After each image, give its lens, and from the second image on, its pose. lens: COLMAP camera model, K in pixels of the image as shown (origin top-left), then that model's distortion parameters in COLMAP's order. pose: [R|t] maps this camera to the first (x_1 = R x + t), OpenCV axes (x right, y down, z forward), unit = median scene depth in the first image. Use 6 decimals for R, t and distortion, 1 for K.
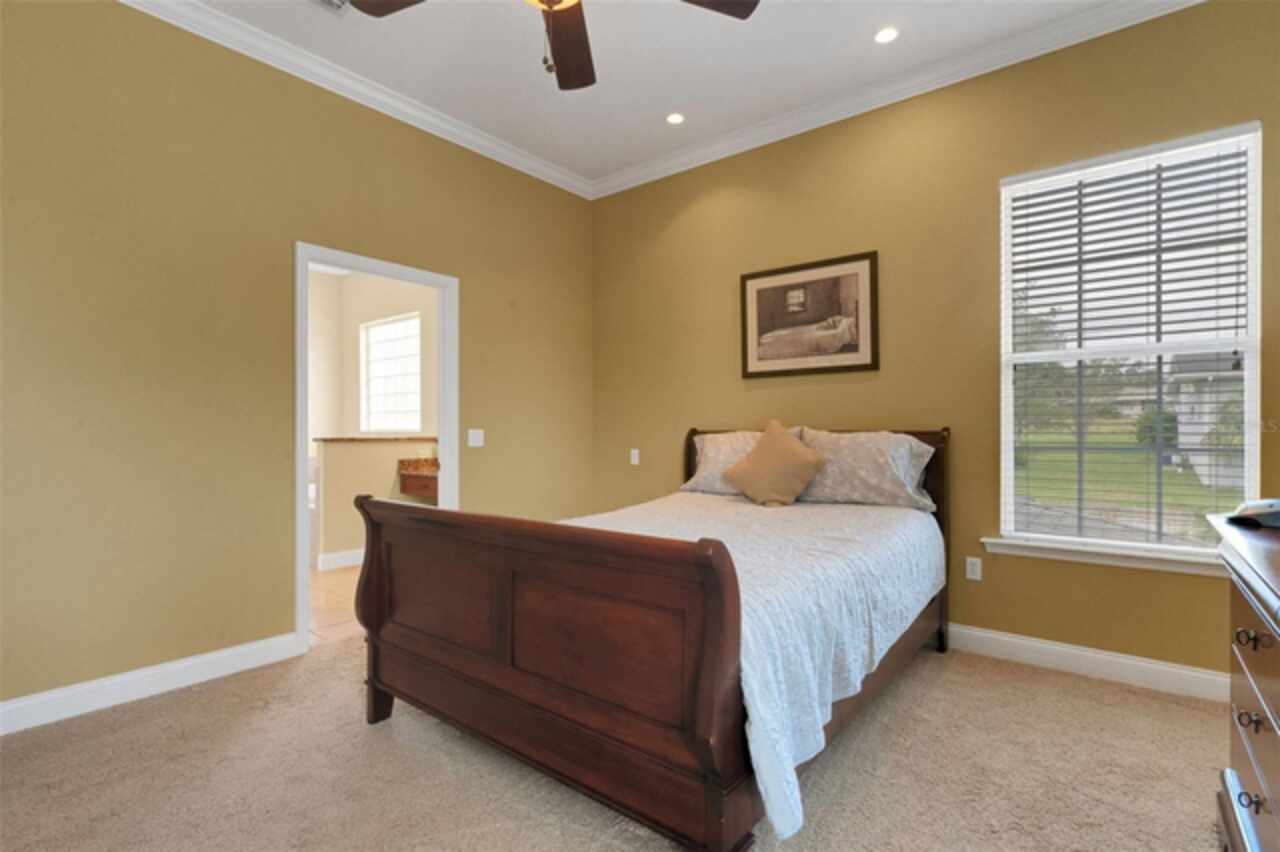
lens RADIAL K [[594.6, 0, 635.3], [0, 594.6, 435.2], [0, 0, 1]] dist [-0.002314, 0.000886]
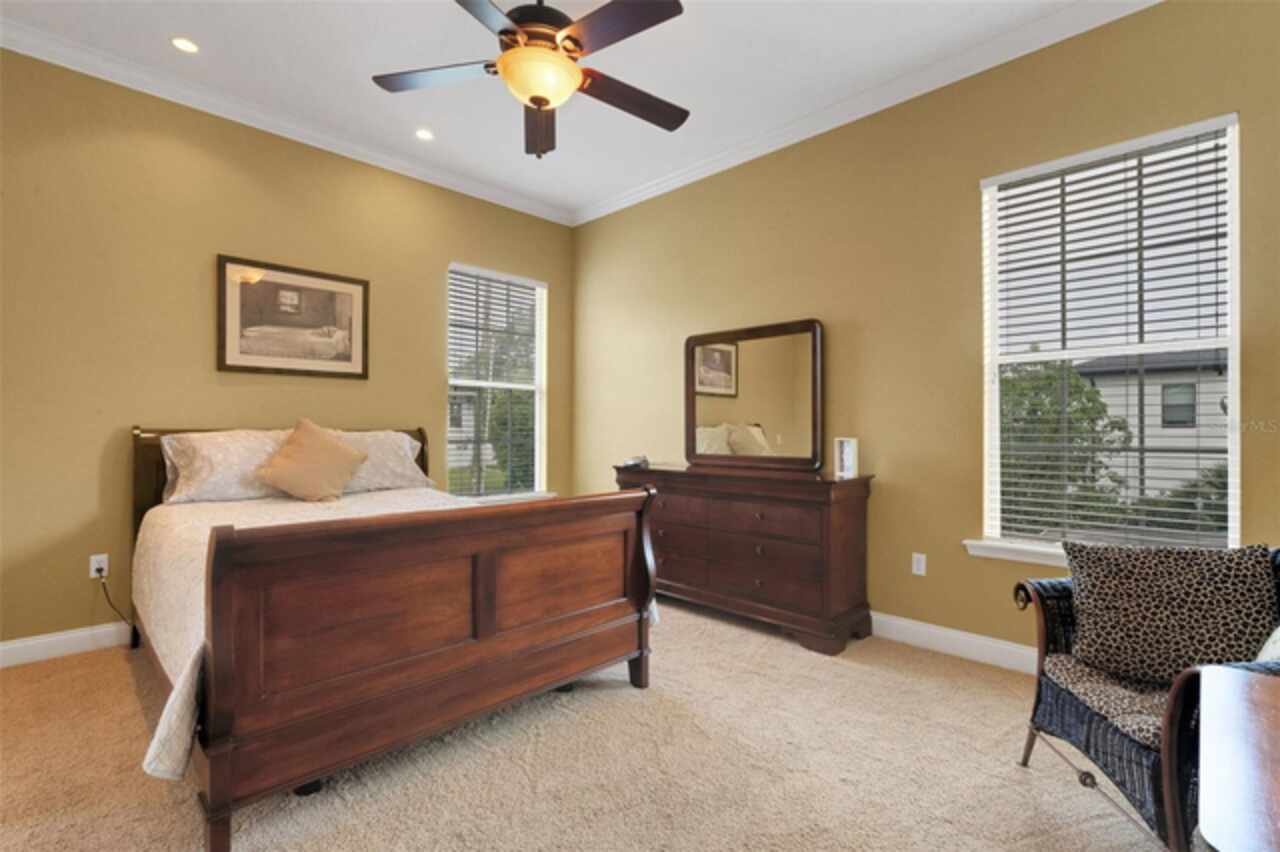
lens RADIAL K [[594.6, 0, 633.5], [0, 594.6, 423.3], [0, 0, 1]] dist [-0.002314, 0.000886]
pose [[0.105380, 0.013506, 0.994340, -0.707182], [0.006221, 0.999879, -0.014240, -0.000335], [-0.994413, 0.007686, 0.105283, 0.325165]]
